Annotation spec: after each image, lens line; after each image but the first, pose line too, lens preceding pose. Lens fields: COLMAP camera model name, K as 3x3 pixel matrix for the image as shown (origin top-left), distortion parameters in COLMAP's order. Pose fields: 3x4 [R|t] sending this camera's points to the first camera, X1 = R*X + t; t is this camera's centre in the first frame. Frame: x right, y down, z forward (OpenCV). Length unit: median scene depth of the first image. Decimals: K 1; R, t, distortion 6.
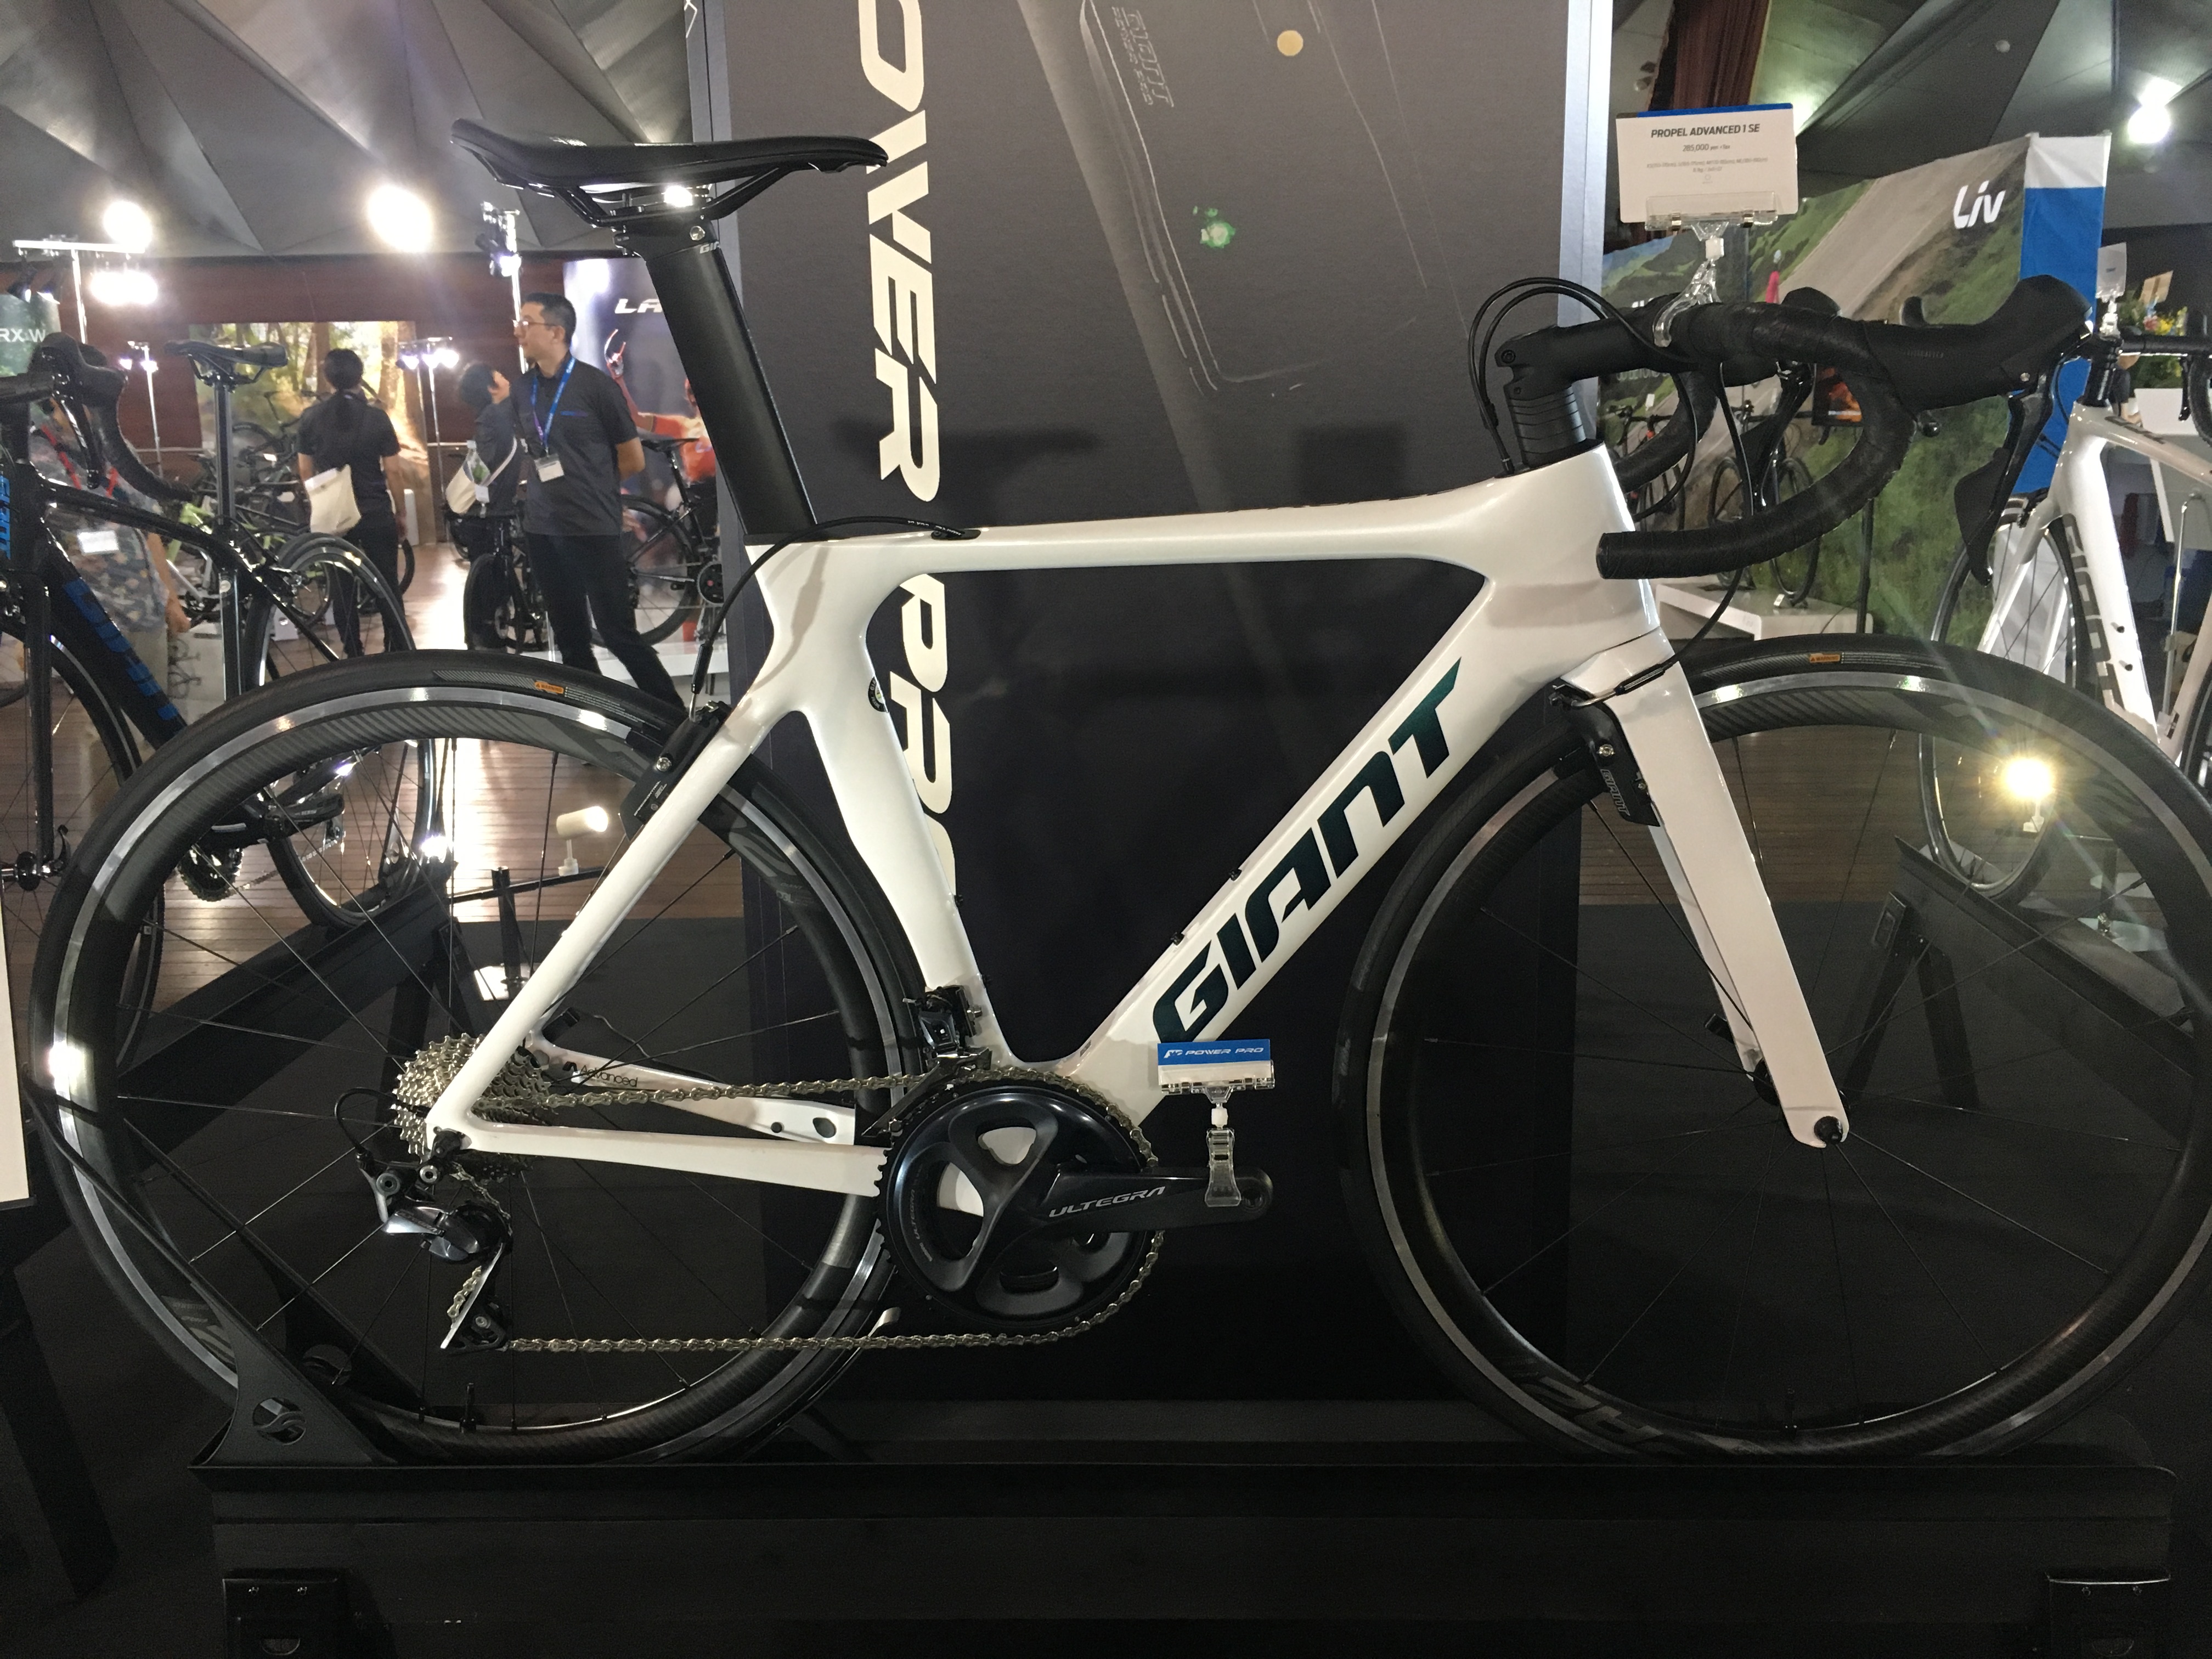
lens RADIAL K [[1868.6, 0, 1097.4], [0, 1868.6, 842.3], [0, 0, 1]] dist [0.031220, -0.003110]
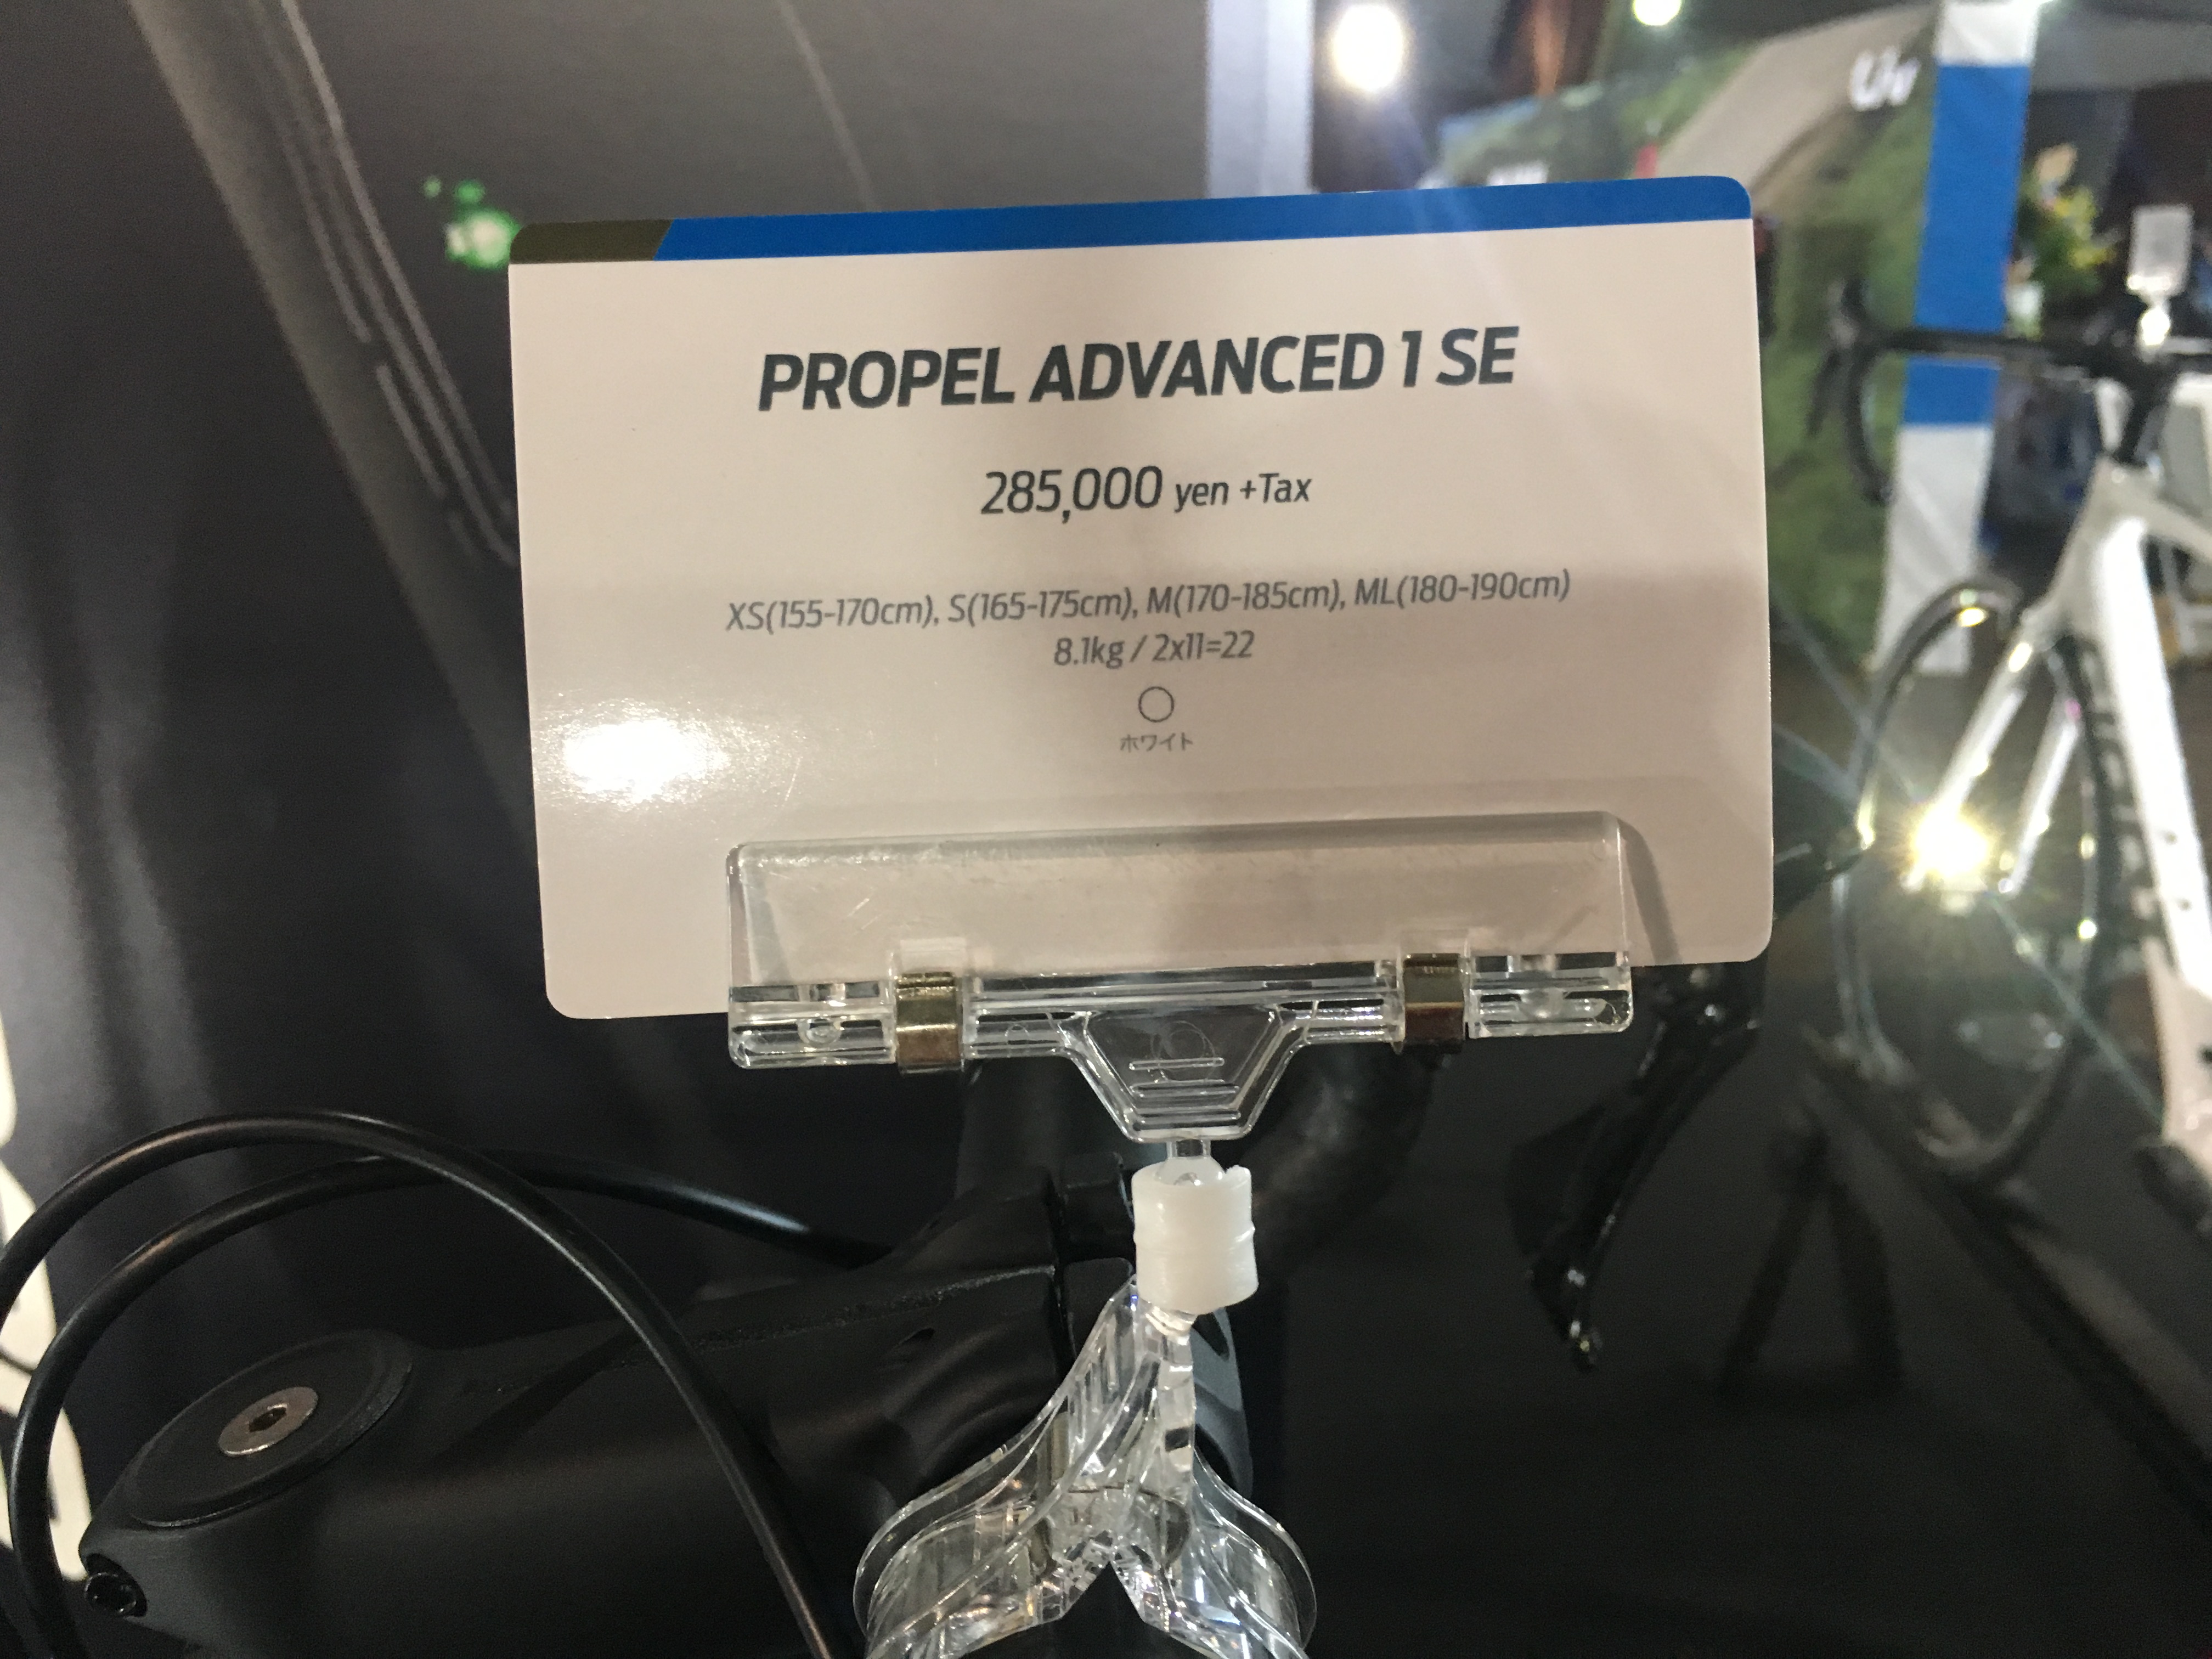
lens RADIAL K [[1868.6, 0, 1118.2], [0, 1868.6, 819.9], [0, 0, 1]] dist [0.031220, -0.003110]
pose [[0.997223, -0.010118, 0.073780, 0.140501], [0.005023, 0.997610, 0.068915, -0.160122], [-0.074300, -0.068353, 0.994891, 0.387938]]
